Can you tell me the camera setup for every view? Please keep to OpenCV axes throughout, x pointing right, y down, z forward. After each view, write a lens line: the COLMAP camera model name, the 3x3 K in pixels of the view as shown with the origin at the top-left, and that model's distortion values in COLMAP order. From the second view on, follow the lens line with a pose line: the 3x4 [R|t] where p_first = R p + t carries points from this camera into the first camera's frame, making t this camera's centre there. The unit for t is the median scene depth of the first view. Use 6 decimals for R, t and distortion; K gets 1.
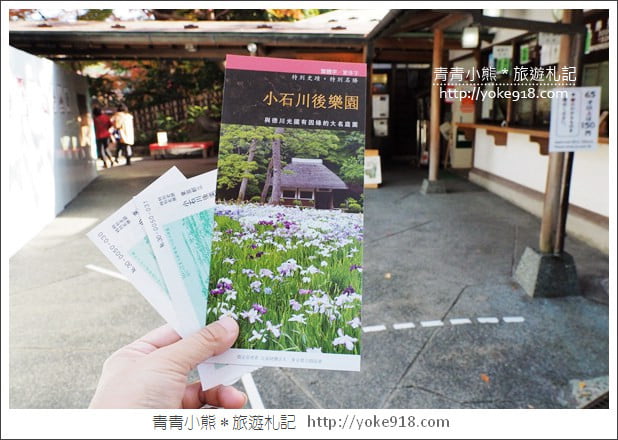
lens RADIAL K [[494.6, 0, 319.7], [0, 494.6, 206.8], [0, 0, 1]] dist [-0.016126, 0.000885]
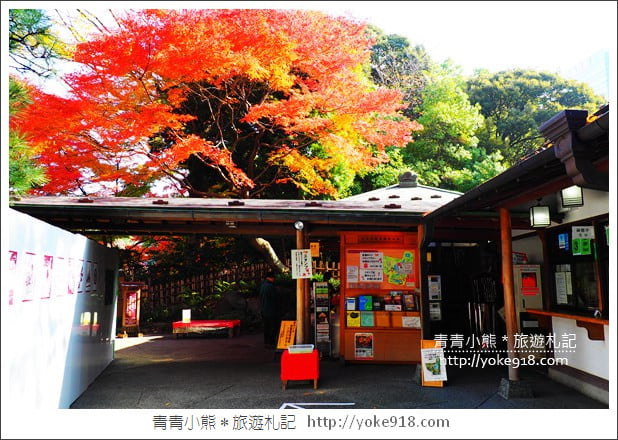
lens RADIAL K [[494.6, 0, 319.7], [0, 494.6, 206.8], [0, 0, 1]] dist [-0.016126, 0.000885]
pose [[0.999308, 0.007505, -0.036430, -0.051423], [-0.019389, 0.940948, -0.337994, -0.031568], [0.031742, 0.338467, 0.940443, 0.086227]]
